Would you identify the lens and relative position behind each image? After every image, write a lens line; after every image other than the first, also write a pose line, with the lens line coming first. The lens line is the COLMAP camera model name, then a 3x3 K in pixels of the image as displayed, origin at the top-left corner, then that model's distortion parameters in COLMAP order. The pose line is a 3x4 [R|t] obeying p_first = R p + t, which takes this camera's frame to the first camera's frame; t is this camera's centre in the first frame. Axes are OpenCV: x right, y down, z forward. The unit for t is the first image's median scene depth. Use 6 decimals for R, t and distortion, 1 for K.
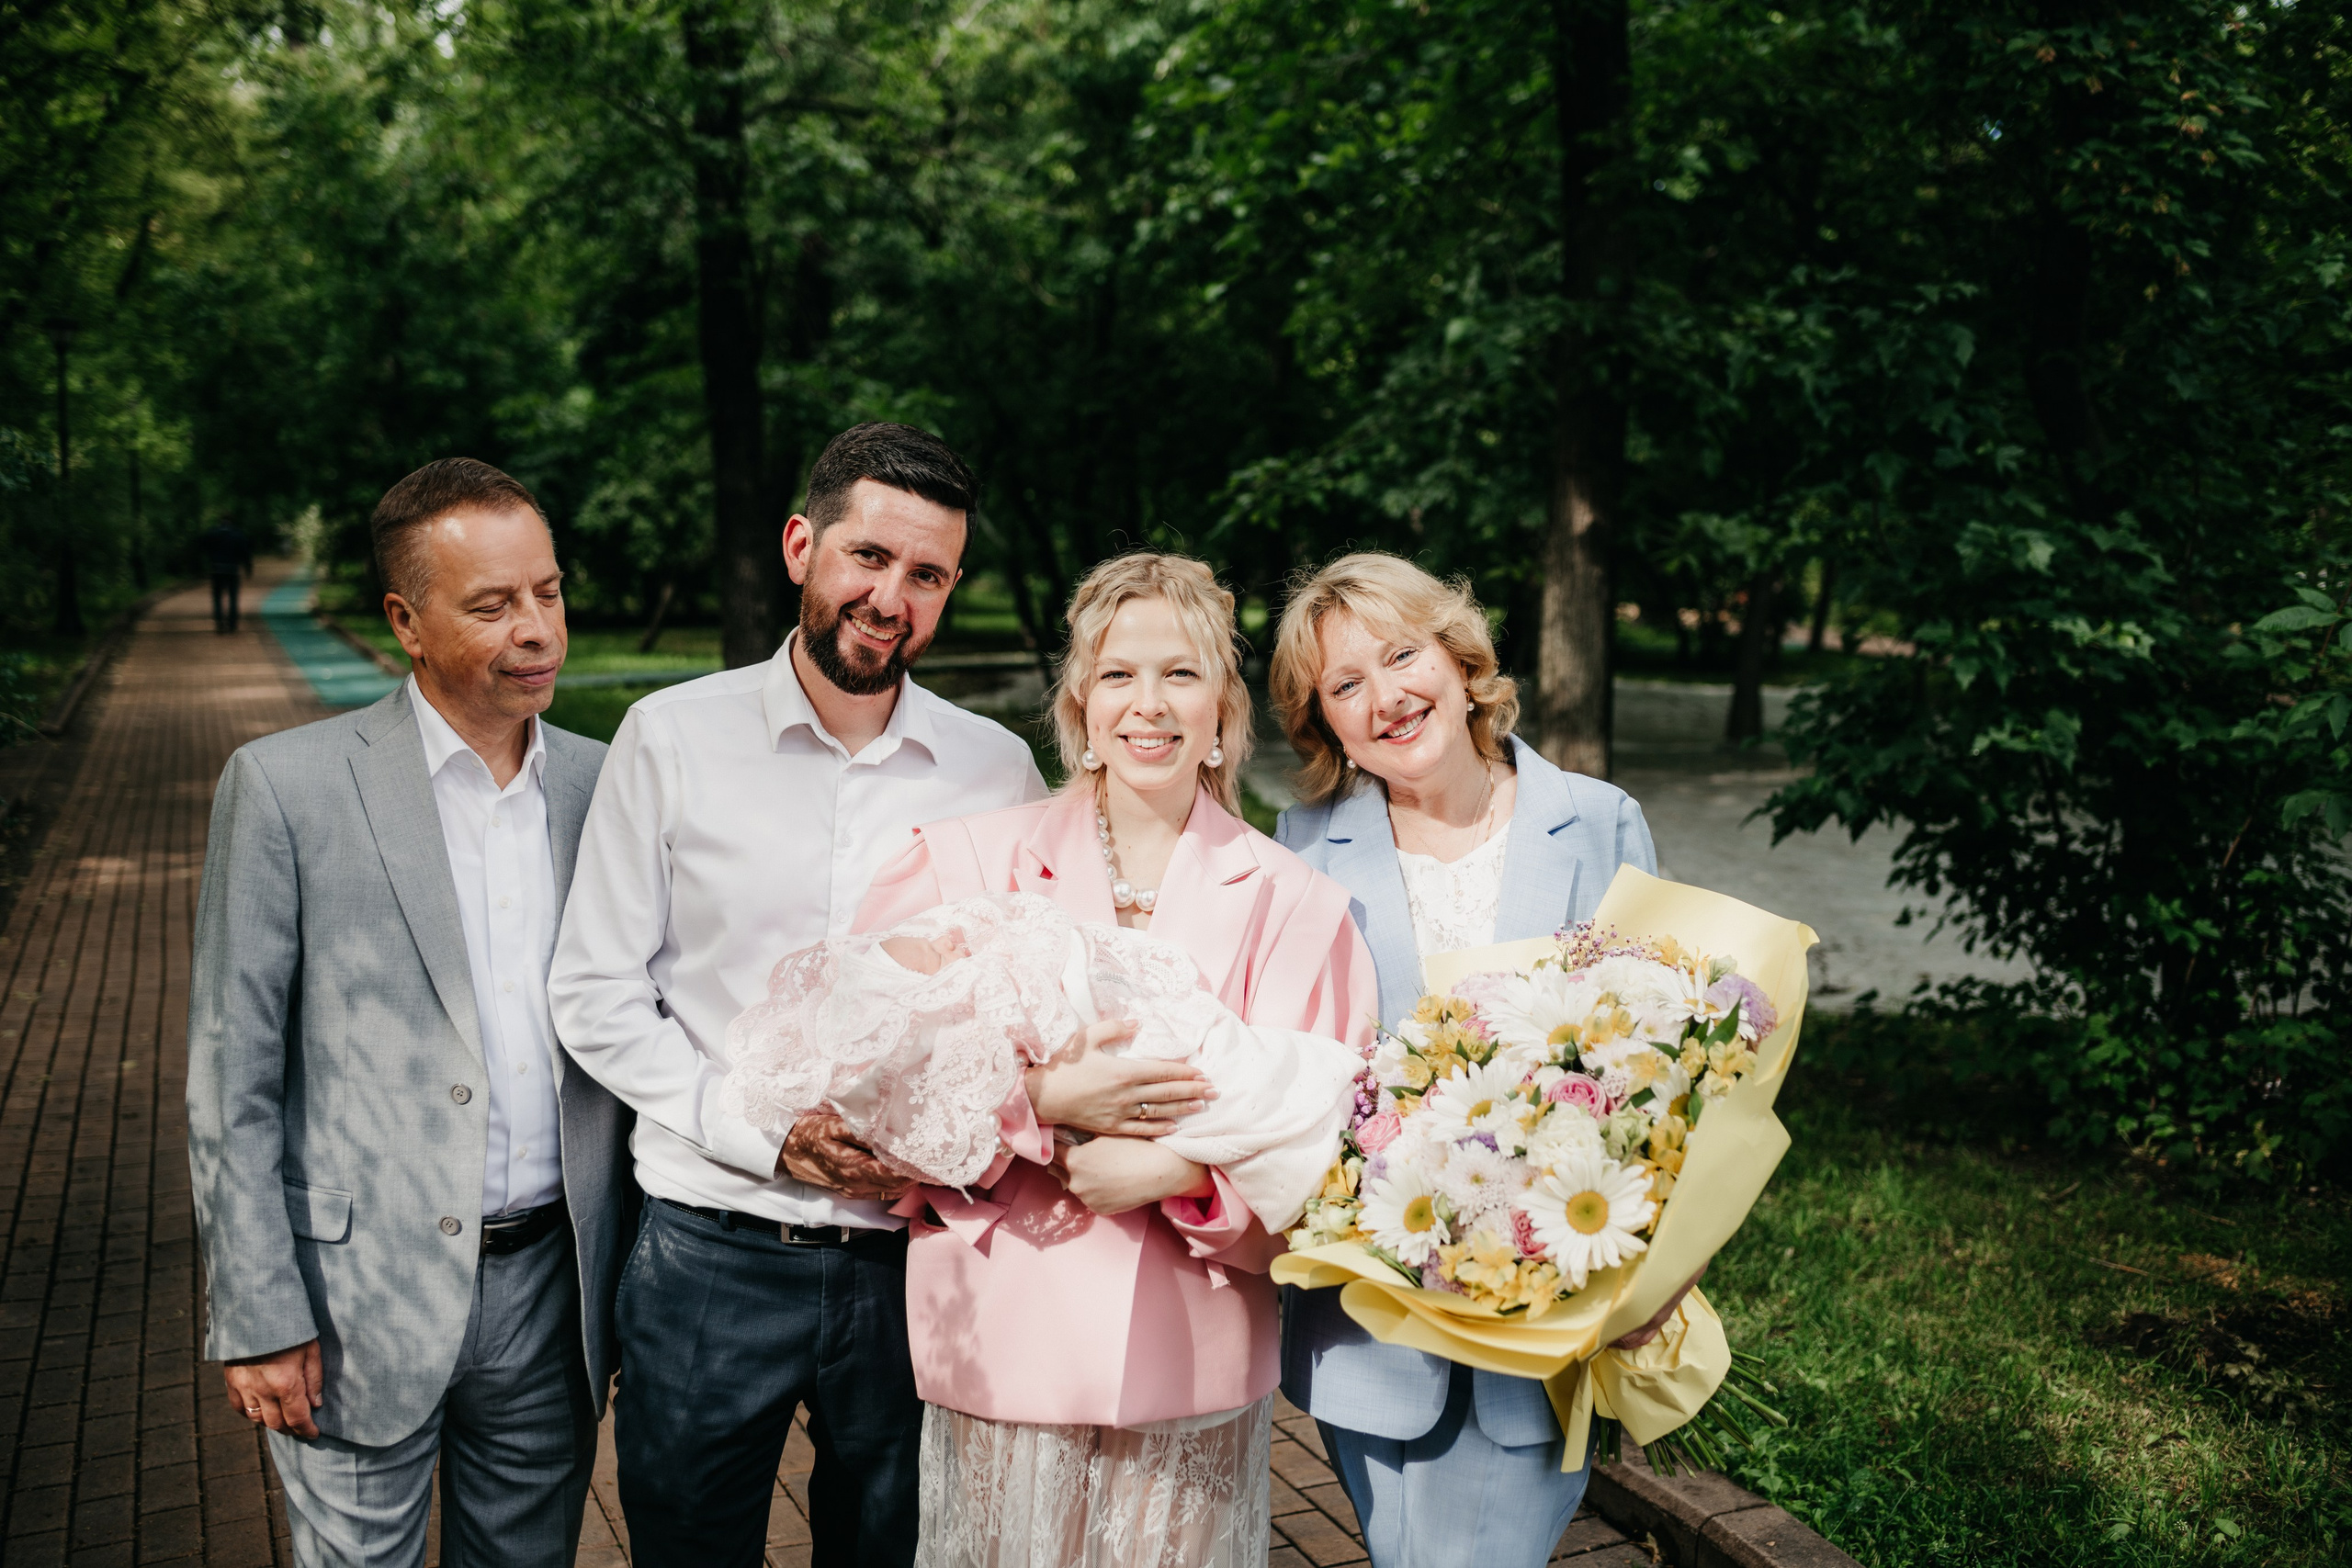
lens RADIAL K [[2292.3, 0, 1176.0], [0, 2292.3, 784.0], [0, 0, 1]] dist [-0.100435, 0.104096]
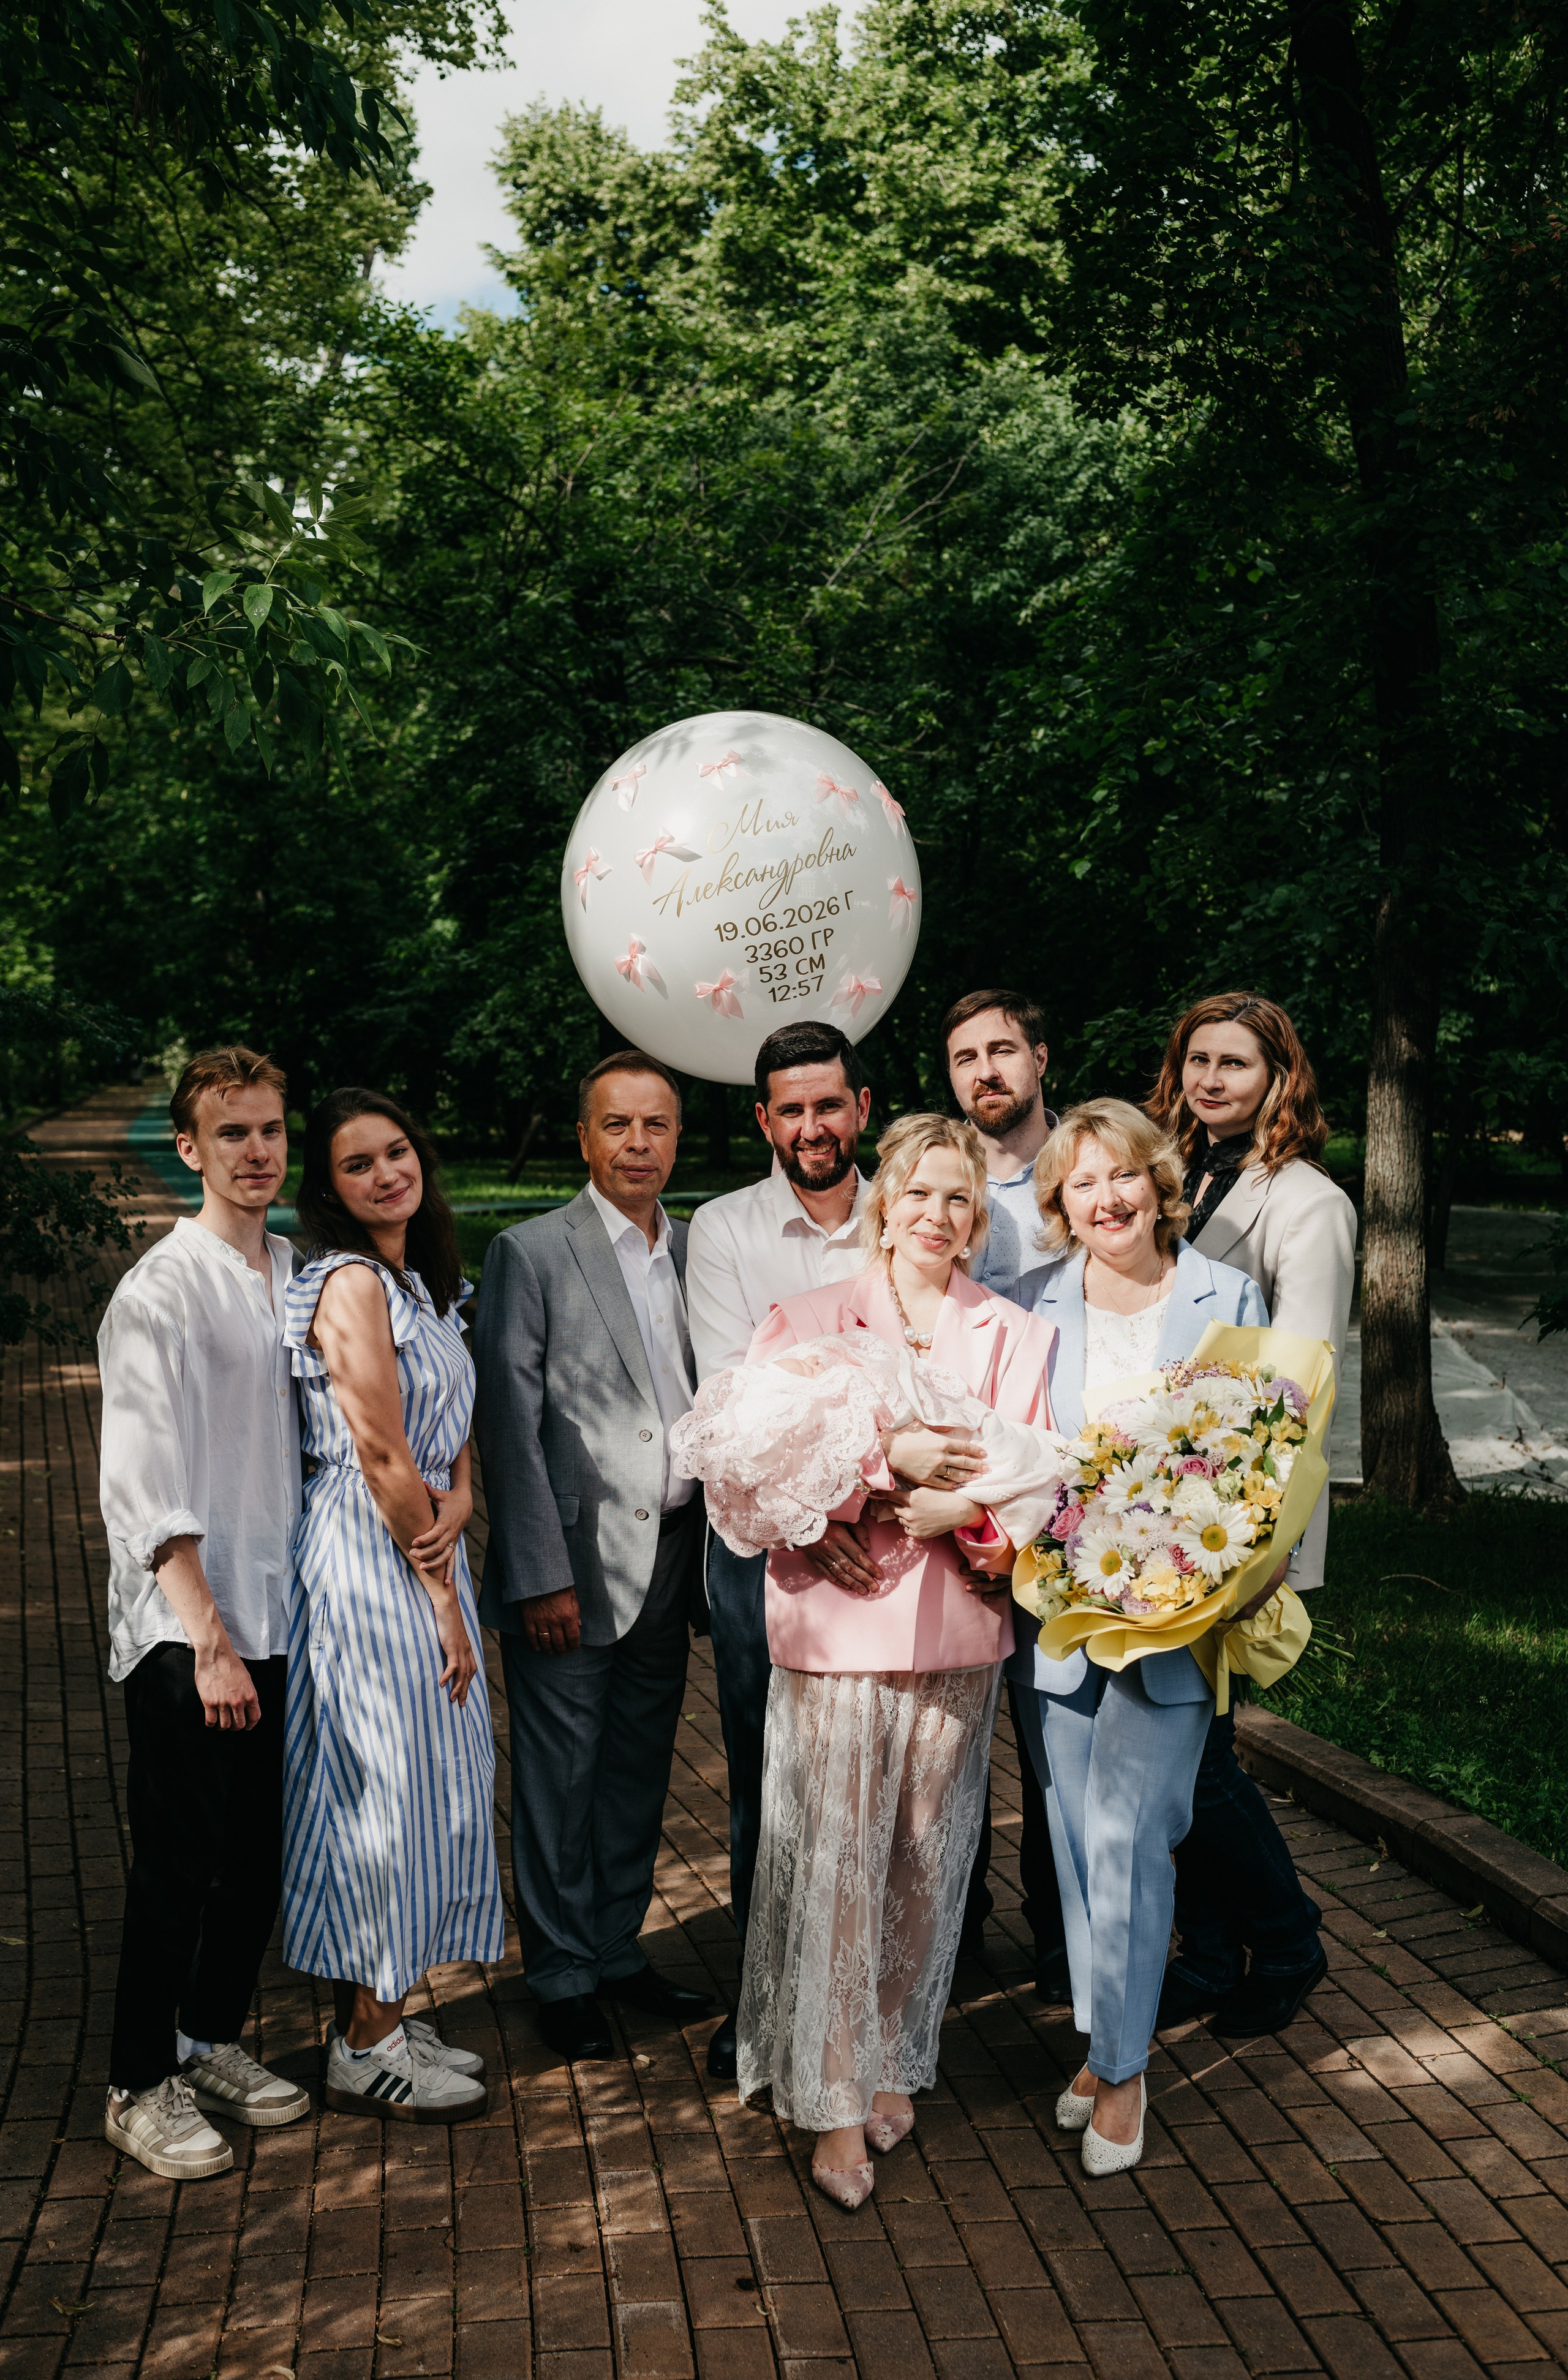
lens RADIAL K [[2428.5, 0, 815.1], [0, 2428.5, 1221.7], [0, 0, 1]] dist [-0.063039, 0.018128]
pose [[0.995500, -0.000629, -0.094759, 0.006603], [-0.003292, 0.999145, -0.041210, 0.014332], [0.094704, 0.041336, 0.994647, -0.210006]]
